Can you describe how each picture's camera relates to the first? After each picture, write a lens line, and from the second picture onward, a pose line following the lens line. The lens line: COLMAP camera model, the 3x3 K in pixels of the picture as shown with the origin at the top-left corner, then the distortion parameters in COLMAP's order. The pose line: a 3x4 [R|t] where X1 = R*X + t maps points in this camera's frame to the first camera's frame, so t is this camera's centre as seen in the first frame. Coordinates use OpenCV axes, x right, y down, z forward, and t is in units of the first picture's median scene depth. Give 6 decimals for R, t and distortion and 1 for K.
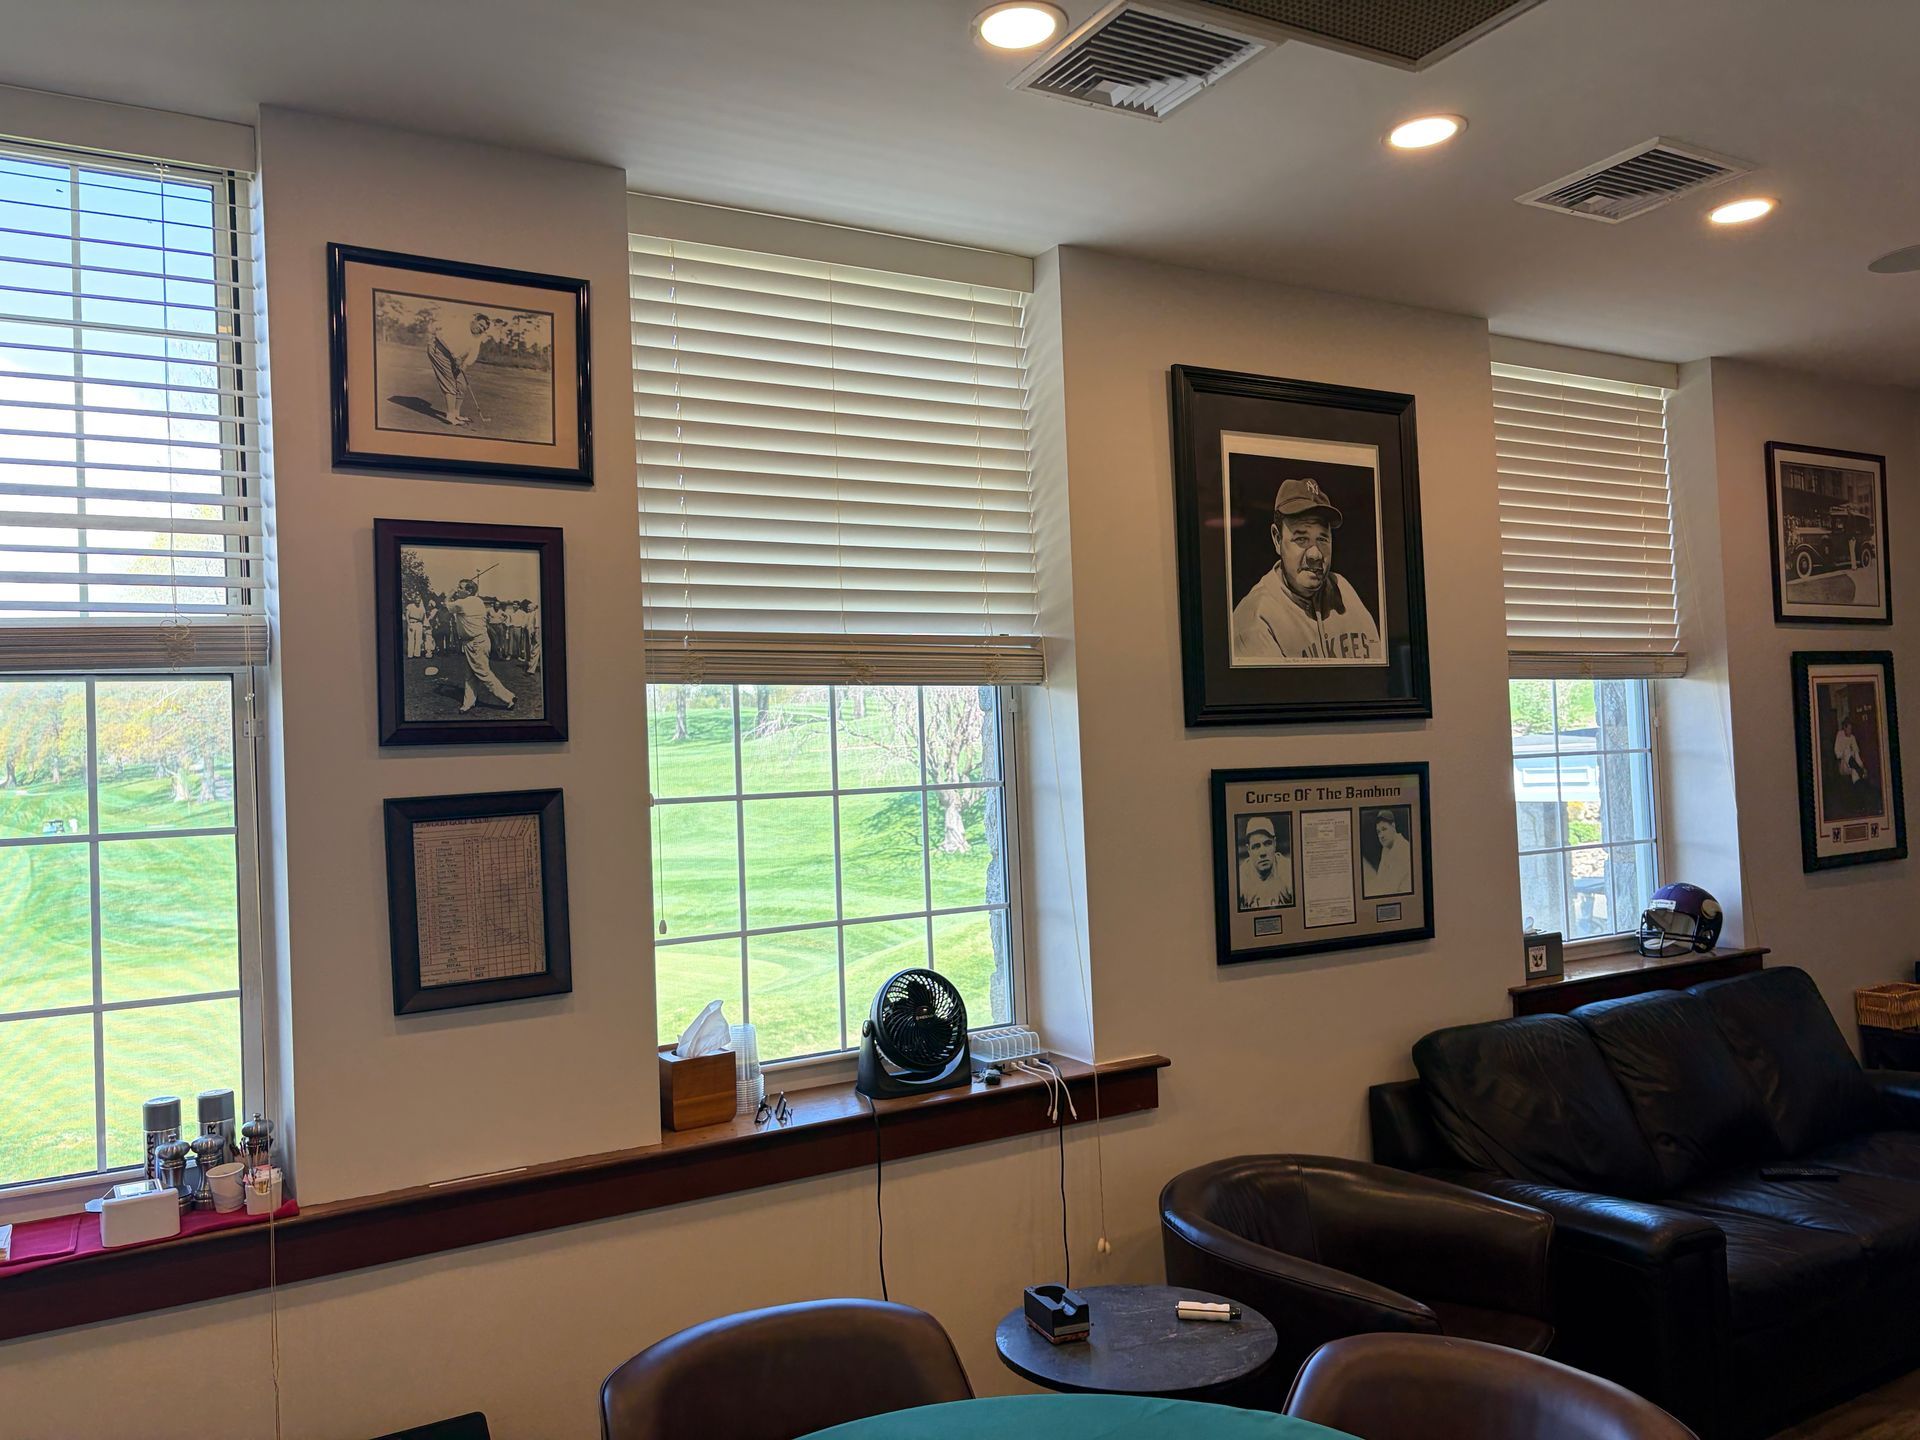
lens RADIAL K [[1347.9, 0, 960.4], [0, 1347.9, 698.8], [0, 0, 1]] dist [0.000006, -0.003595]
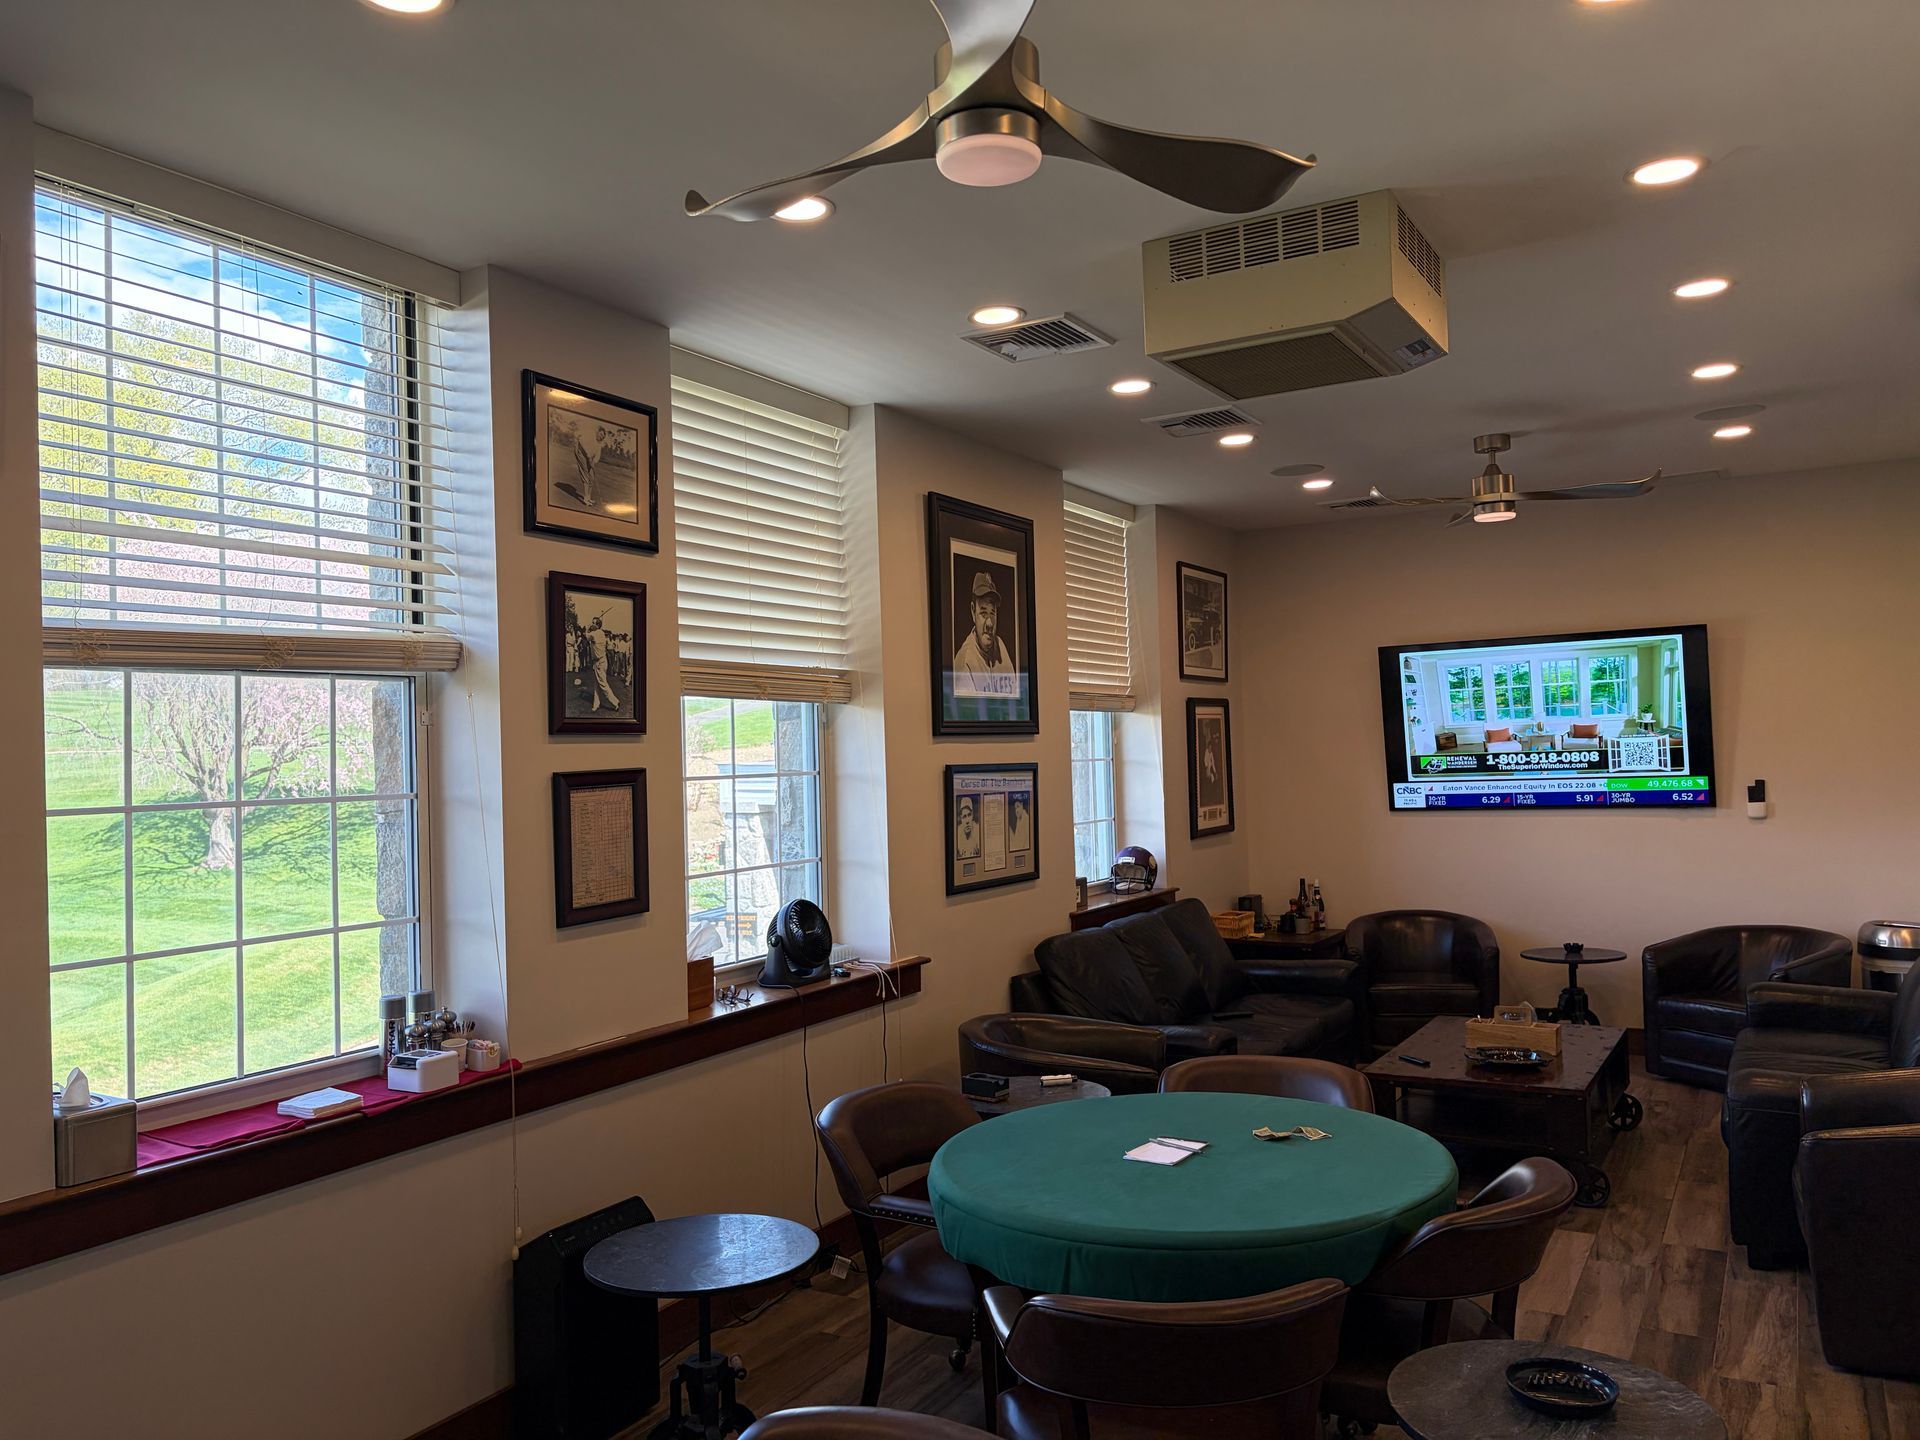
lens RADIAL K [[1347.9, 0, 960.4], [0, 1347.9, 698.8], [0, 0, 1]] dist [0.000006, -0.003595]
pose [[0.862841, 0.035459, 0.504230, -0.698470], [-0.027634, 0.999354, -0.022991, 0.016680], [-0.504719, 0.005903, 0.863264, -0.373136]]
